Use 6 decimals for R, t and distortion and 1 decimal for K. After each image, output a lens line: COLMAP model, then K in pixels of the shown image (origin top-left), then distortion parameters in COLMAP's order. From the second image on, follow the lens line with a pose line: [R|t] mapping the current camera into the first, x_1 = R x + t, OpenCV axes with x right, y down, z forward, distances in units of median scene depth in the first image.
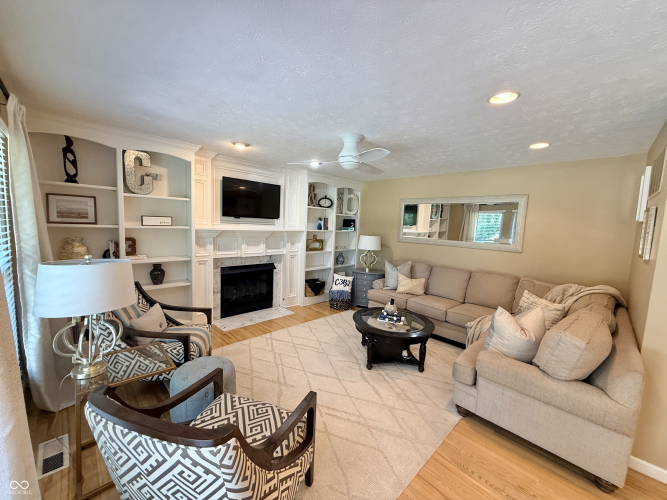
lens RADIAL K [[266.4, 0, 331.8], [0, 266.4, 249.5], [0, 0, 1]] dist [0.000357, 0.000138]
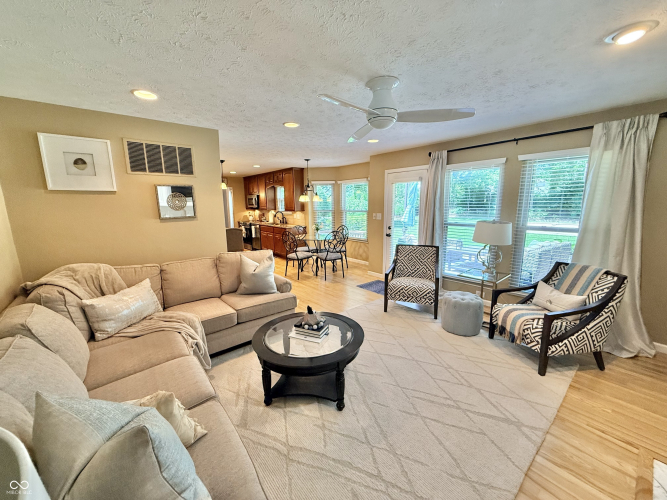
lens RADIAL K [[266.4, 0, 331.8], [0, 266.4, 249.5], [0, 0, 1]] dist [0.000357, 0.000138]
pose [[-0.995602, -0.046530, 0.081311, 0.092830], [-0.022463, 0.961186, 0.274985, -0.122733], [-0.090951, 0.271949, -0.958004, 1.287206]]
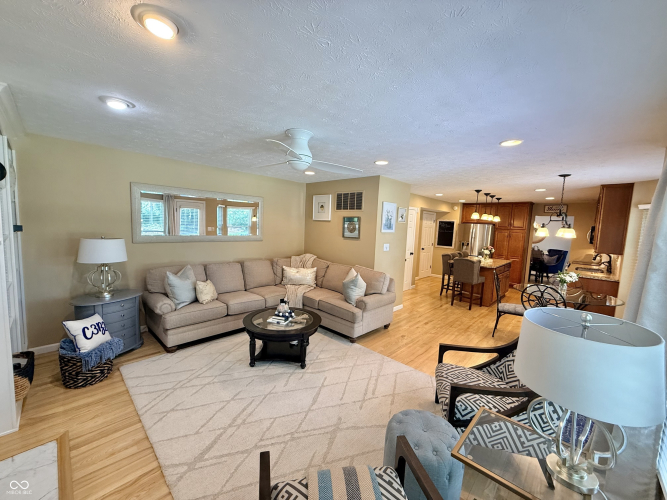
lens RADIAL K [[266.4, 0, 331.8], [0, 266.4, 249.5], [0, 0, 1]] dist [0.000357, 0.000138]
pose [[-0.024670, -0.140550, 0.989766, -0.604597], [0.055782, 0.988331, 0.141737, -0.109143], [-0.998138, 0.058708, -0.016542, 0.643778]]
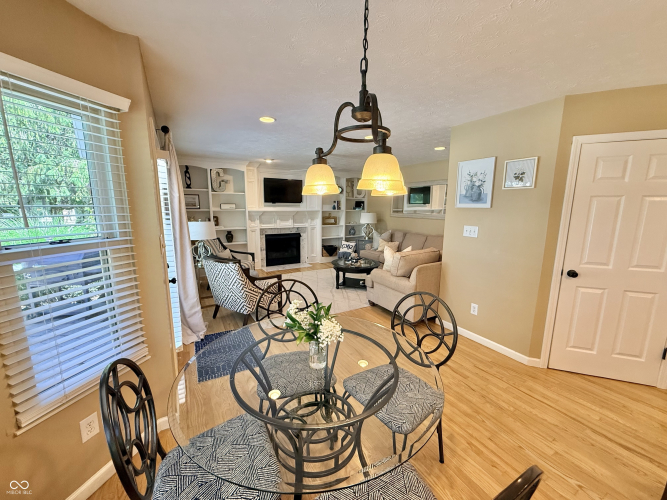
lens RADIAL K [[266.4, 0, 331.8], [0, 266.4, 249.5], [0, 0, 1]] dist [0.000357, 0.000138]
pose [[0.968309, 0.004950, -0.249705, 0.390971], [0.009894, 0.998258, 0.058158, 0.070024], [0.249558, -0.058786, 0.966574, -0.479884]]
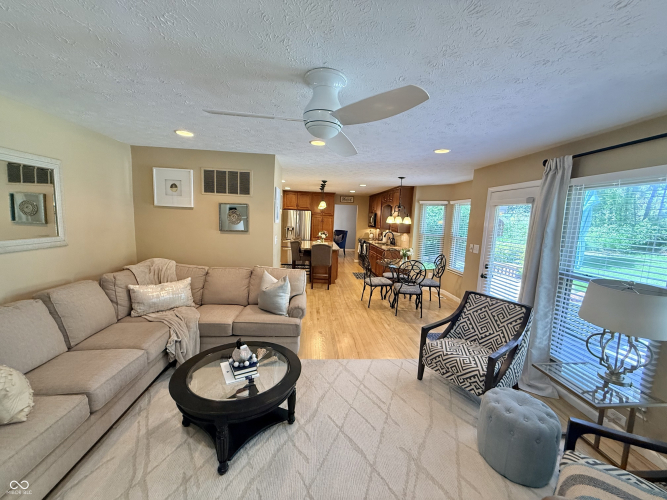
lens RADIAL K [[266.4, 0, 331.8], [0, 266.4, 249.5], [0, 0, 1]] dist [0.000357, 0.000138]
pose [[-0.763710, -0.153030, 0.627160, -0.244751], [-0.011878, 0.974664, 0.223359, -0.134039], [-0.645451, 0.163132, -0.746178, 1.024819]]
